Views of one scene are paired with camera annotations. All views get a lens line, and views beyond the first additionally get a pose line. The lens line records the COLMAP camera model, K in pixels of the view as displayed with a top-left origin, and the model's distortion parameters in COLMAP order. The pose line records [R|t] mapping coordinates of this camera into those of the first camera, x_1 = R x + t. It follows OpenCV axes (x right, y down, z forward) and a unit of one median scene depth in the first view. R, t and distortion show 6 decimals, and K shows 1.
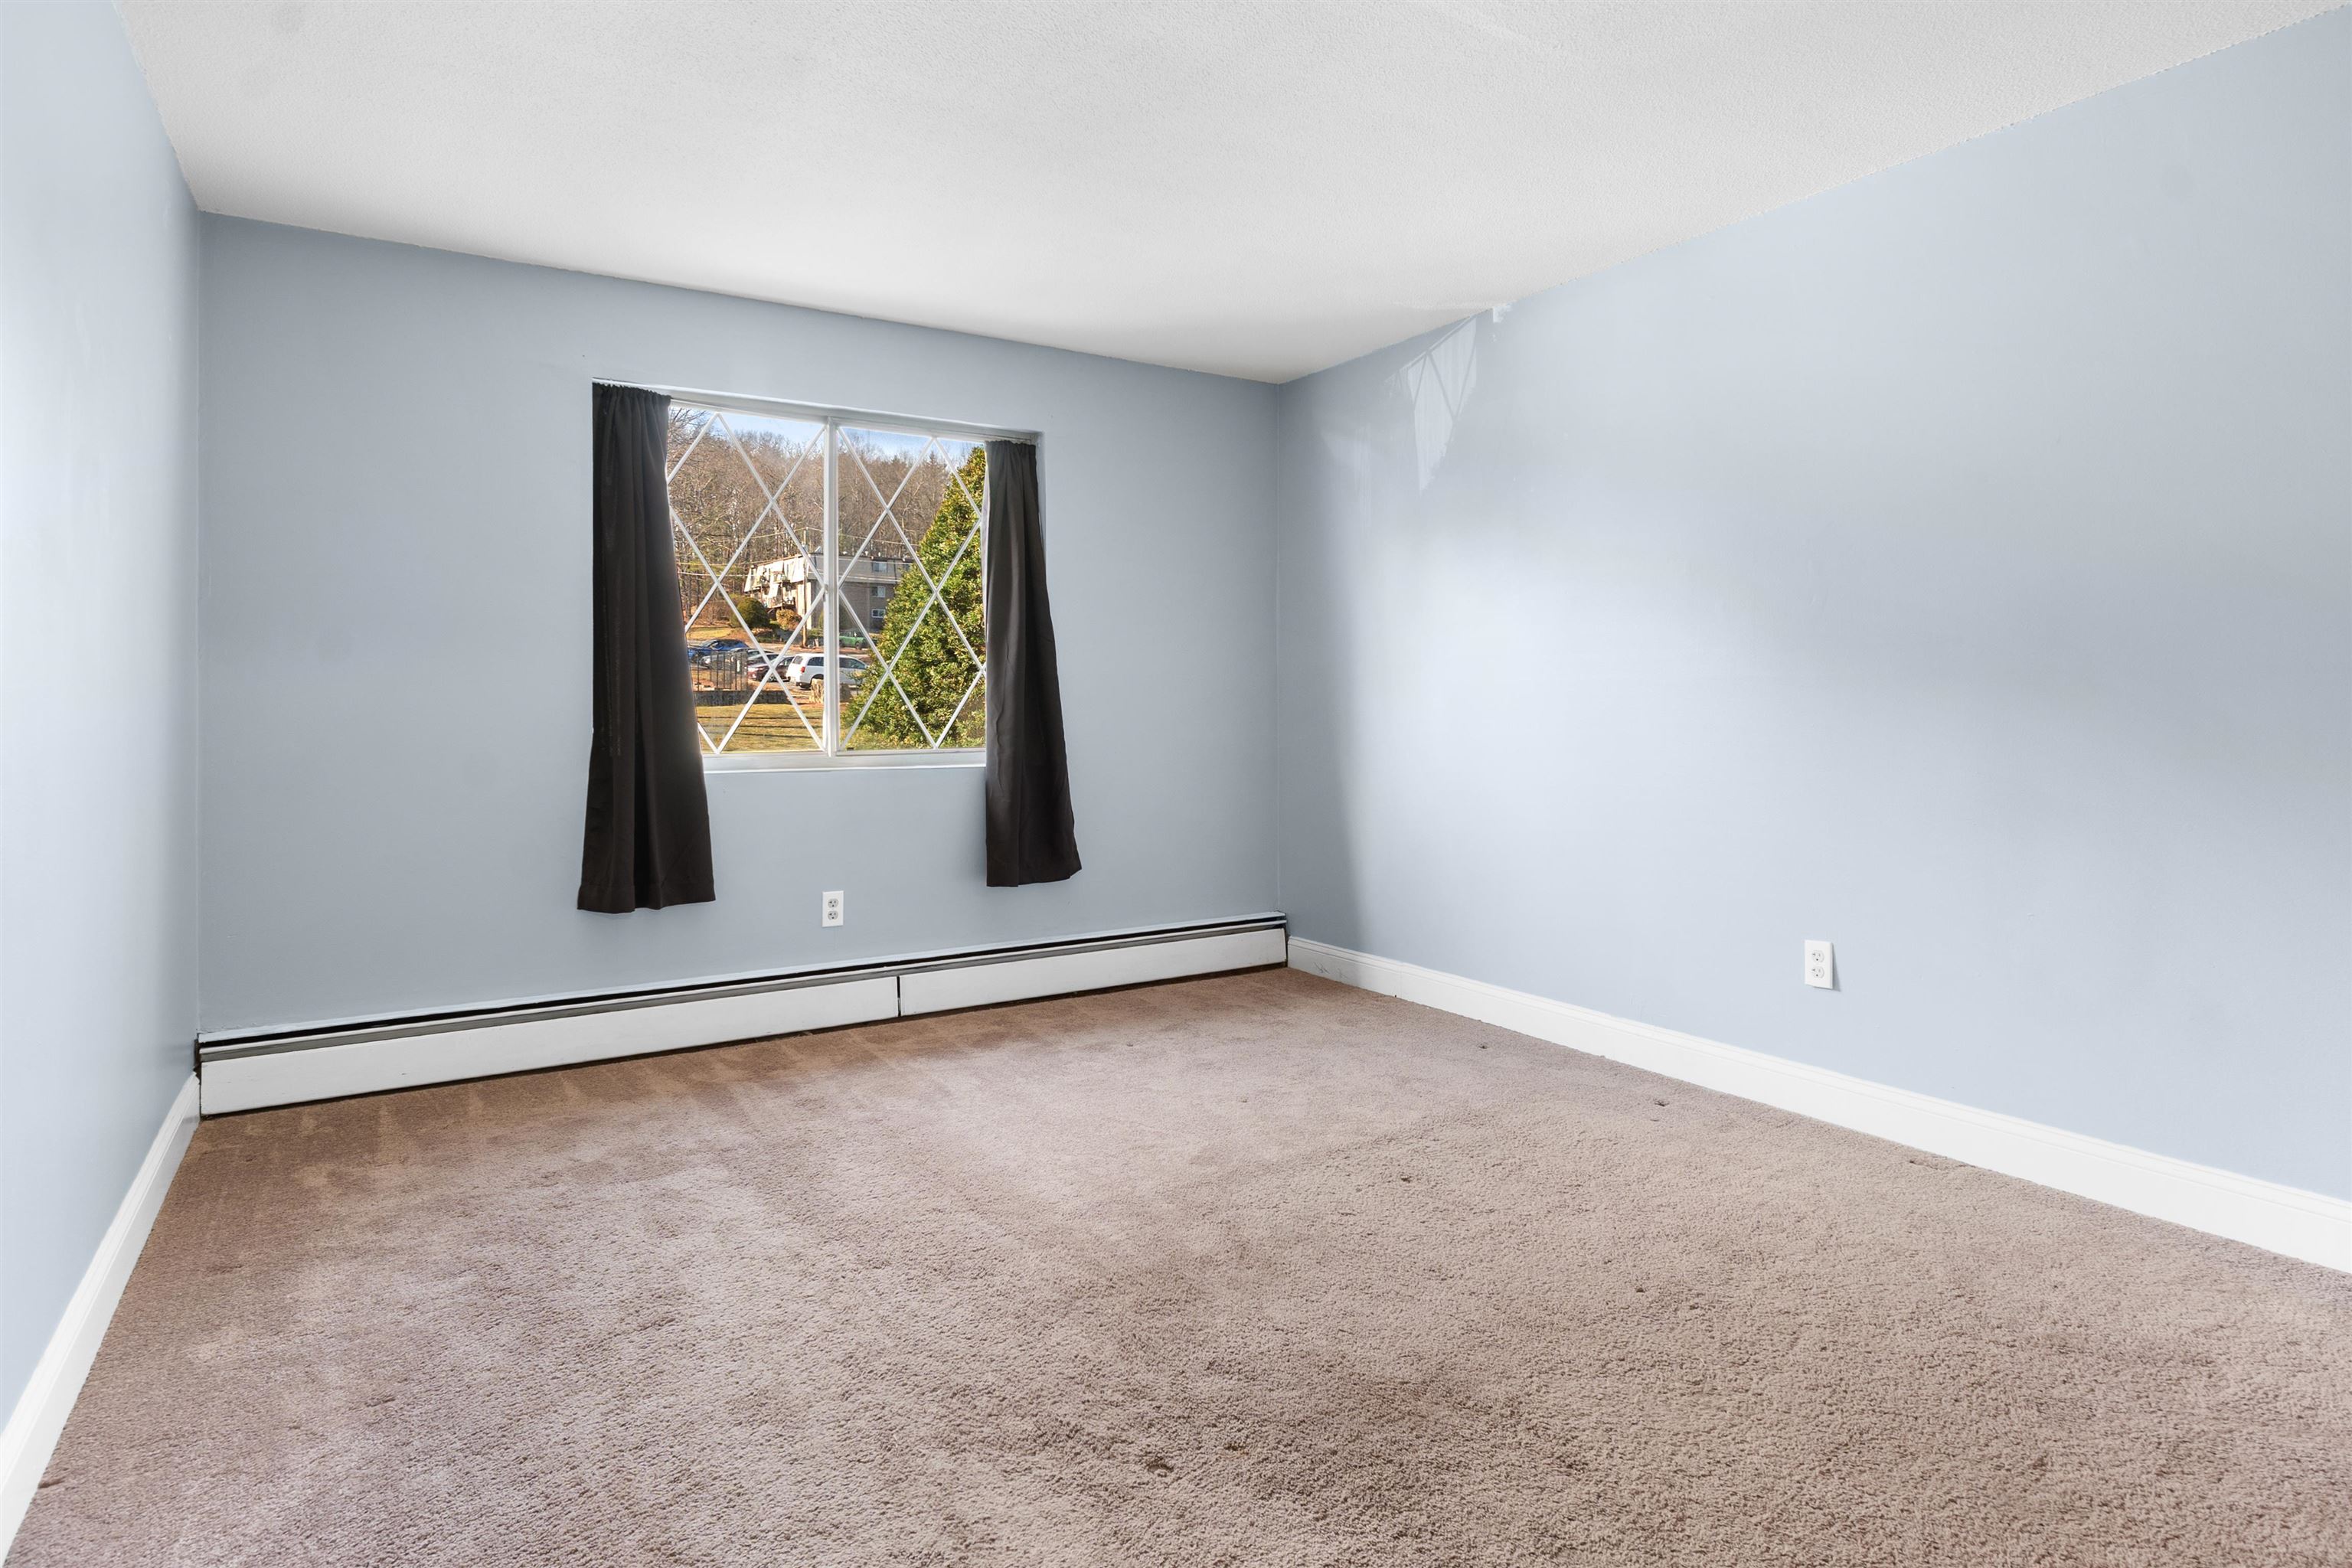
lens RADIAL K [[1281.4, 0, 1151.5], [0, 1281.4, 701.4], [0, 0, 1]] dist [-0.004352, 0.000556]
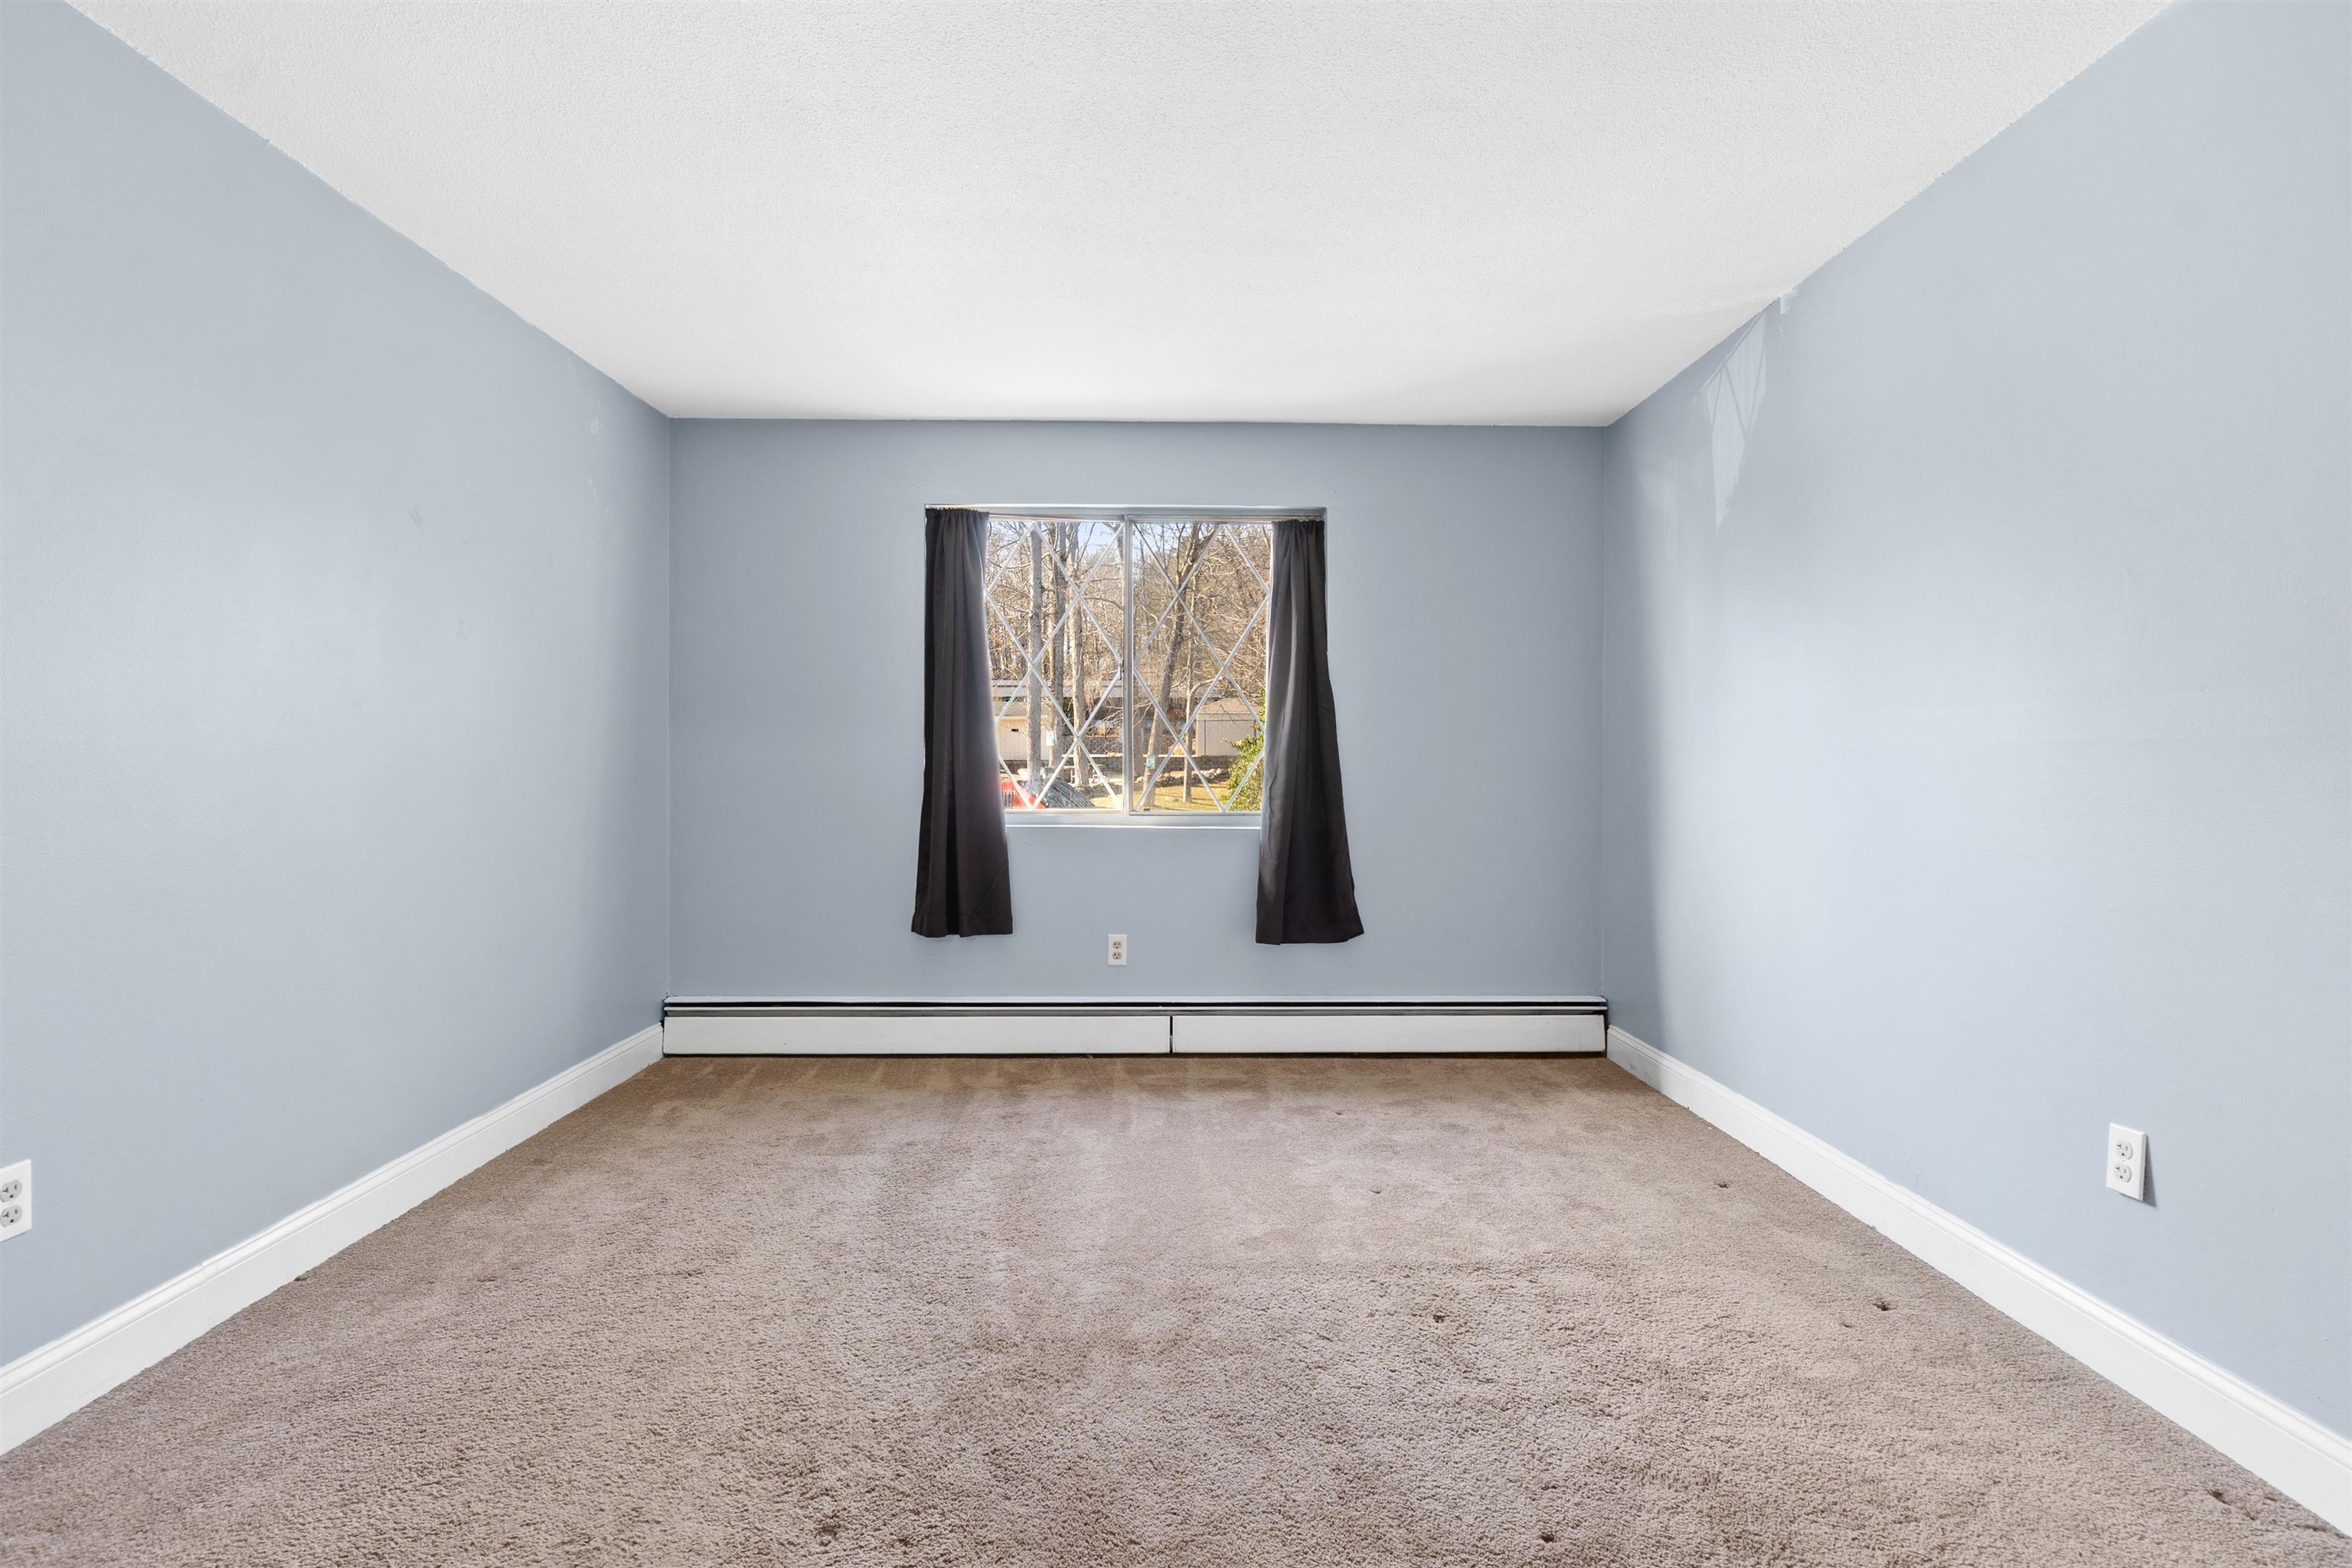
lens RADIAL K [[1123.4, 0, 1165.9], [0, 1123.4, 773.8], [0, 0, 1]] dist [-0.006550, 0.000105]
pose [[0.854609, 0.009986, -0.519176, 0.329099], [-0.006584, 0.999943, 0.008395, -0.002804], [0.519230, -0.003756, 0.854626, 0.188734]]
